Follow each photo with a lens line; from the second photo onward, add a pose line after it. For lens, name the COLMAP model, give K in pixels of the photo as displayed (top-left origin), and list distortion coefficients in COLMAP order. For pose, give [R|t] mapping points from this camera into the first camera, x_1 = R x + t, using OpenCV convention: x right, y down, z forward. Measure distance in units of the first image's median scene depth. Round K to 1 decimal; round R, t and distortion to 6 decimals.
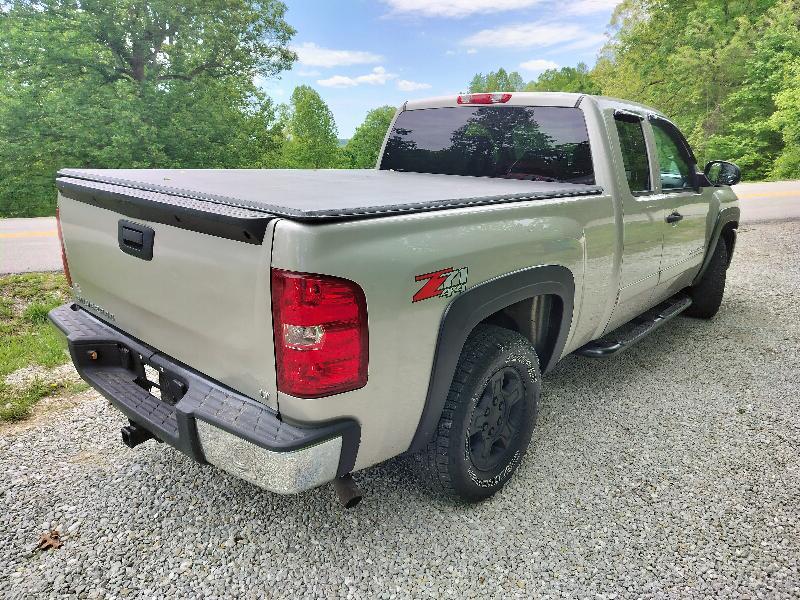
lens RADIAL K [[589.4, 0, 400.0], [0, 589.4, 300.0], [0, 0, 1]] dist [0.000511, -0.038376]
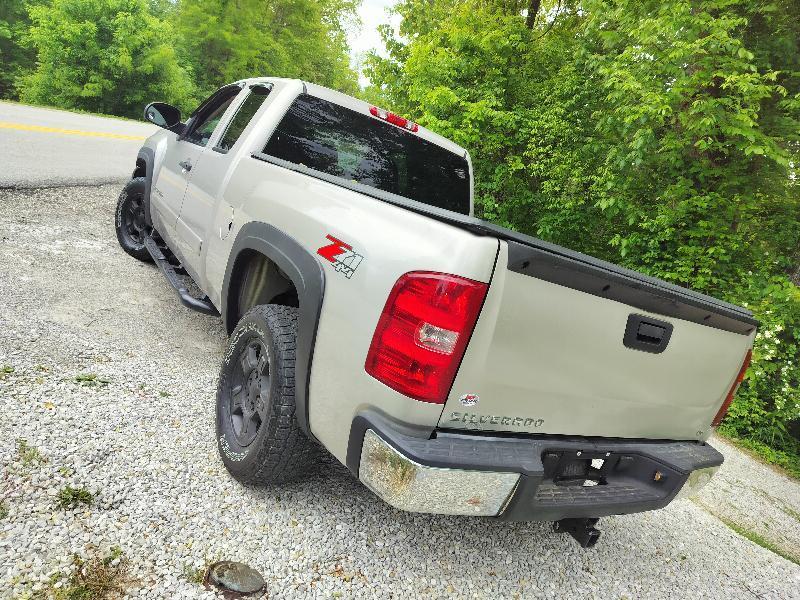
lens RADIAL K [[581.4, 0, 399.7], [0, 581.4, 305.0], [0, 0, 1]] dist [0.035960, -0.001585]
pose [[0.231791, -0.126740, 0.964474, -0.184587], [-0.048329, 0.988751, 0.141545, -0.033321], [-0.971564, -0.079421, 0.223058, 0.150012]]
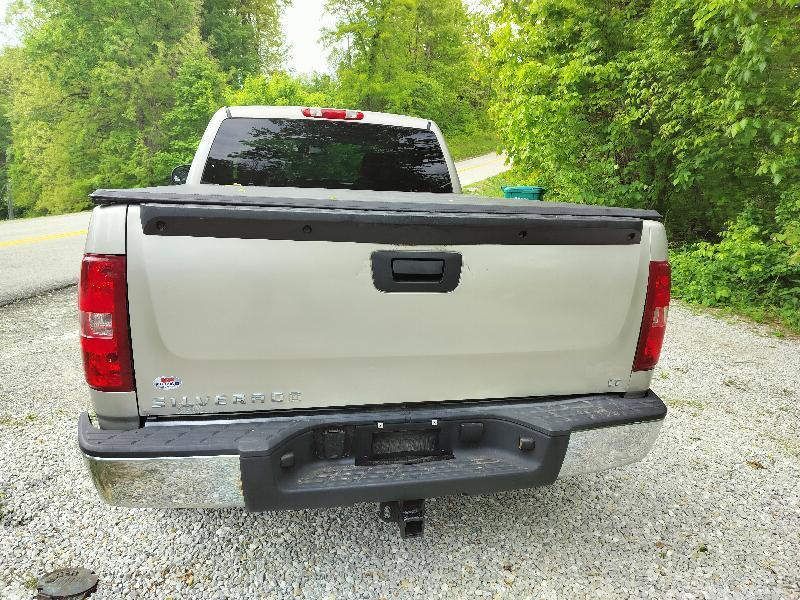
lens RADIAL K [[577.7, 0, 400.0], [0, 577.7, 300.0], [0, 0, 1]] dist [0.029150, -0.030374]
pose [[0.551919, -0.171687, 0.816032, -0.139347], [0.189484, 0.978799, 0.077776, -0.016127], [-0.812084, 0.111699, 0.572750, 0.073181]]
